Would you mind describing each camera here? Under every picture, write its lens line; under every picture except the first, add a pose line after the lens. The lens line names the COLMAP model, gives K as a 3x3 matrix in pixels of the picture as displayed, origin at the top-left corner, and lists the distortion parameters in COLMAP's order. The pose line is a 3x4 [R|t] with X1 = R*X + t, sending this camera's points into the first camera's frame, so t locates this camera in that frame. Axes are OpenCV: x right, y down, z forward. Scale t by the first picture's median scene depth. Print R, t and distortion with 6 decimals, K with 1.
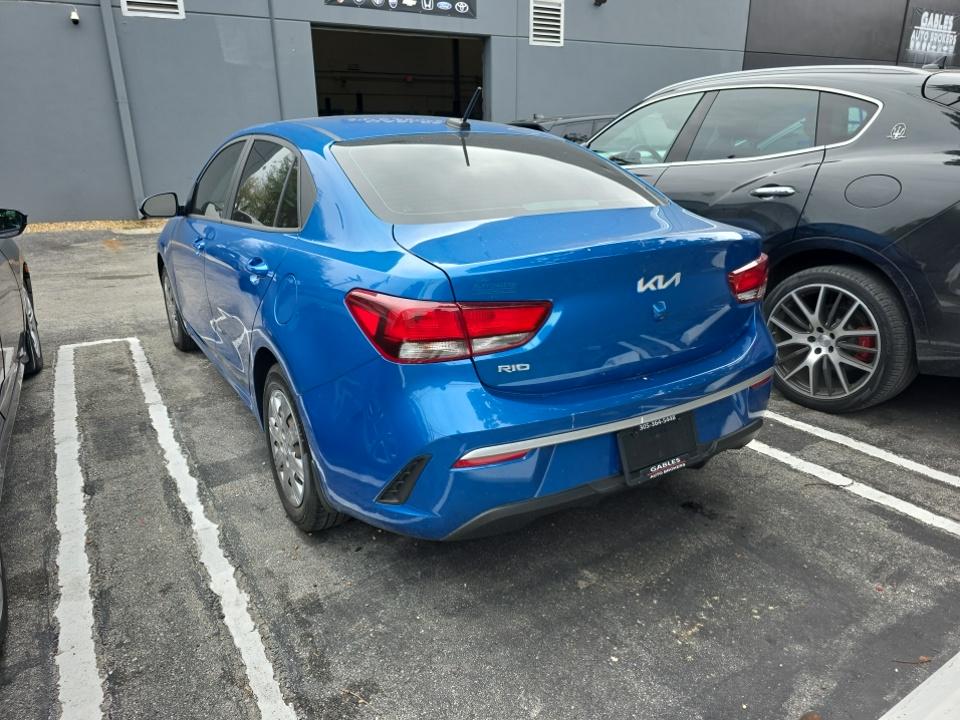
lens RADIAL K [[632.9, 0, 482.8], [0, 632.9, 368.5], [0, 0, 1]] dist [0.037324, -0.030381]
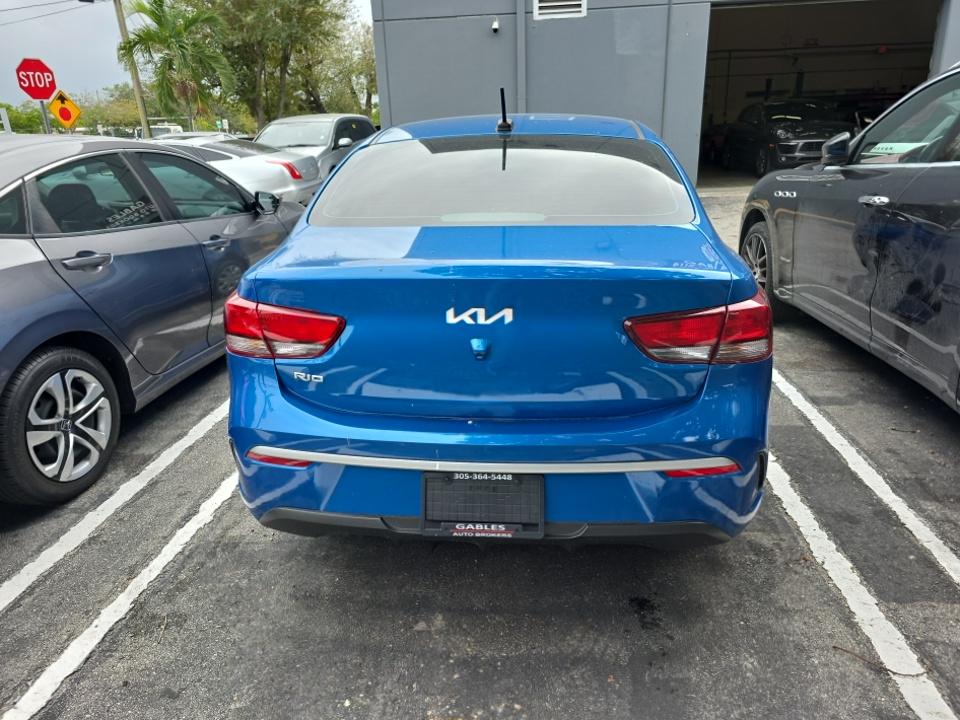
lens RADIAL K [[642.5, 0, 480.0], [0, 642.5, 360.0], [0, 0, 1]] dist [0.049549, -0.046597]
pose [[0.802493, 0.187732, -0.566359, 0.724242], [-0.185439, 0.980678, 0.062312, -0.121910], [0.567114, 0.055020, 0.821800, 0.265507]]
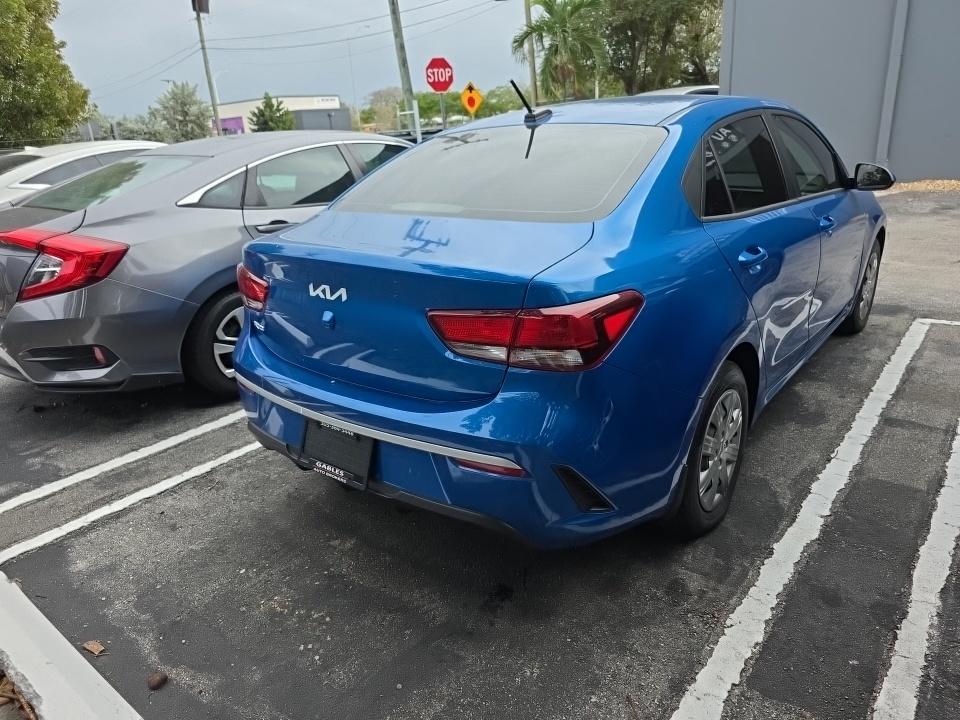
lens RADIAL K [[632.9, 0, 482.8], [0, 632.9, 368.5], [0, 0, 1]] dist [0.037324, -0.030381]
pose [[0.351805, 0.322867, -0.878630, 1.205049], [-0.260494, 0.935324, 0.239398, -0.306093], [0.899097, 0.144656, 0.413157, 0.759261]]
